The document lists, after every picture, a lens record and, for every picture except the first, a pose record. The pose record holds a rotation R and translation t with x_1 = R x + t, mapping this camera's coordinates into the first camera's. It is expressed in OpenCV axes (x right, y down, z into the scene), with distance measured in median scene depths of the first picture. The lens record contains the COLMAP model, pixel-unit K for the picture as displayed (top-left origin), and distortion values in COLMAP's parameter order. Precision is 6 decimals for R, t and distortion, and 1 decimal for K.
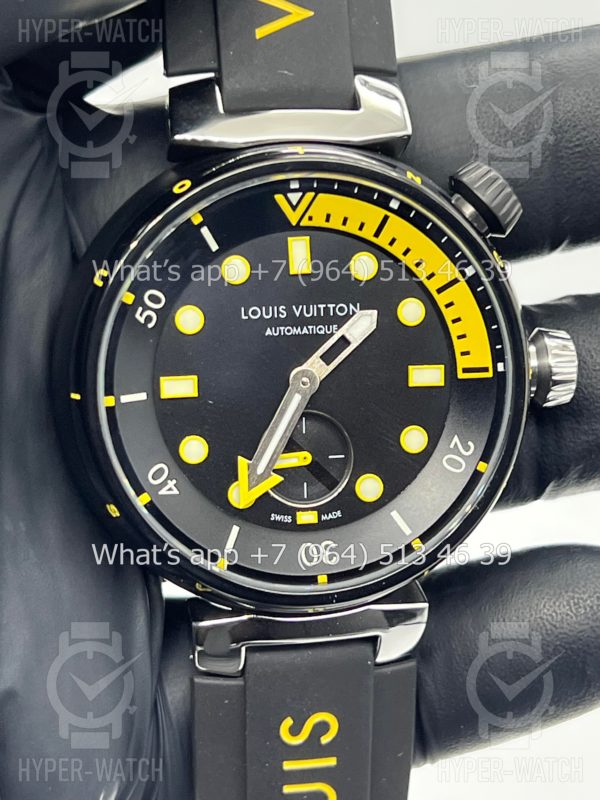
lens RADIAL K [[1859.7, 0, 300.0], [0, 1859.7, 400.0], [0, 0, 1]] dist [0.188401, -0.443698]
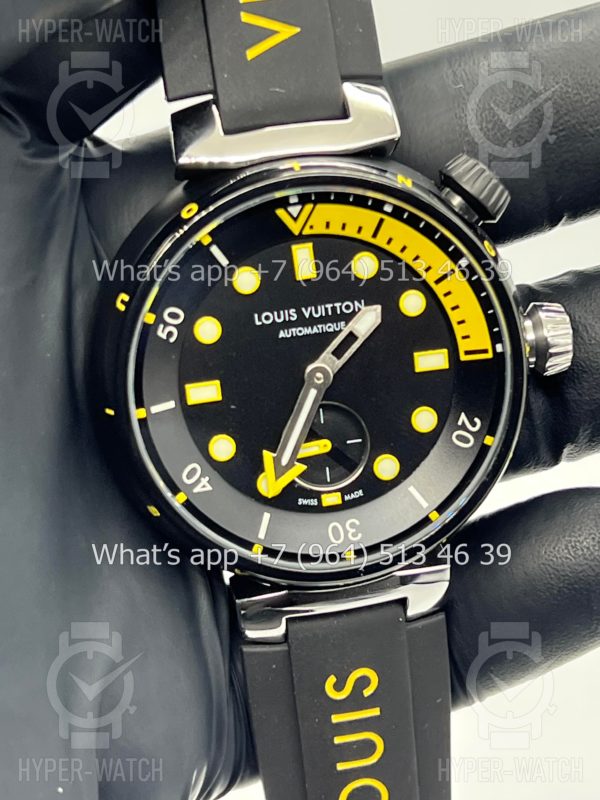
lens RADIAL K [[1859.7, 0, 300.0], [0, 1859.7, 400.0], [0, 0, 1]] dist [0.188401, -0.443698]
pose [[0.996030, -0.079088, -0.040854, 0.034767], [0.082533, 0.992427, 0.090978, -0.095934], [0.033350, -0.093988, 0.995015, -0.079753]]
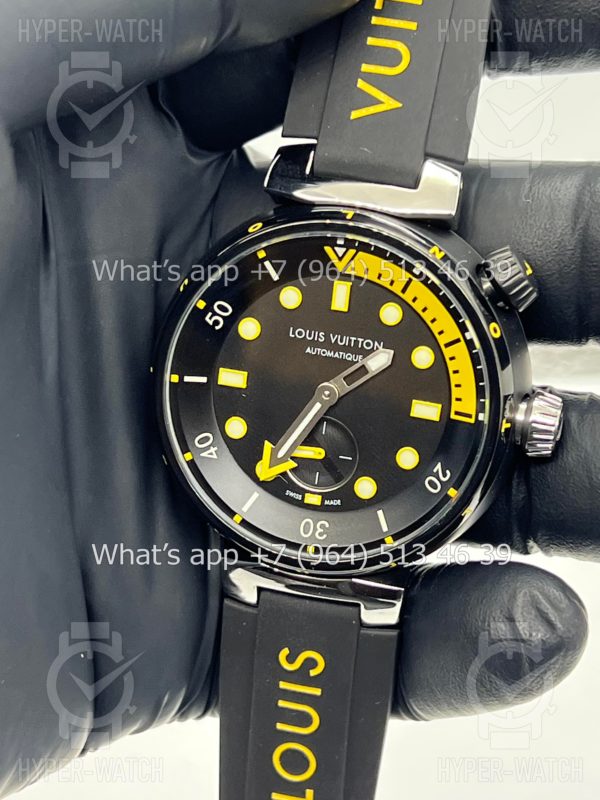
lens RADIAL K [[1859.7, 0, 300.0], [0, 1859.7, 400.0], [0, 0, 1]] dist [0.188401, -0.443698]
pose [[0.913927, 0.214706, -0.344441, 0.421040], [-0.192961, 0.976434, 0.096661, -0.124644], [0.357078, -0.021878, 0.933818, -0.186735]]
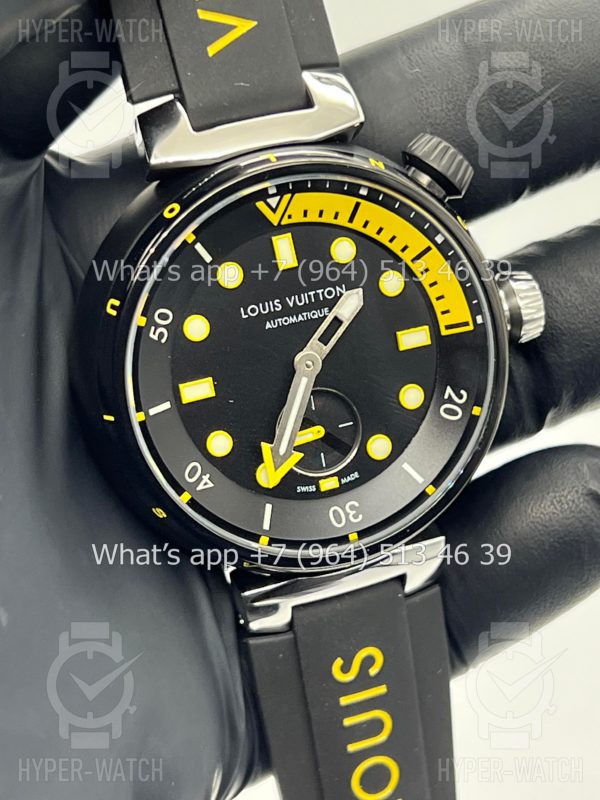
lens RADIAL K [[1859.7, 0, 300.0], [0, 1859.7, 400.0], [0, 0, 1]] dist [0.188401, -0.443698]
pose [[0.981560, -0.174682, 0.077627, -0.090712], [0.166366, 0.980658, 0.103114, -0.102807], [-0.094137, -0.088299, 0.991636, -0.086355]]
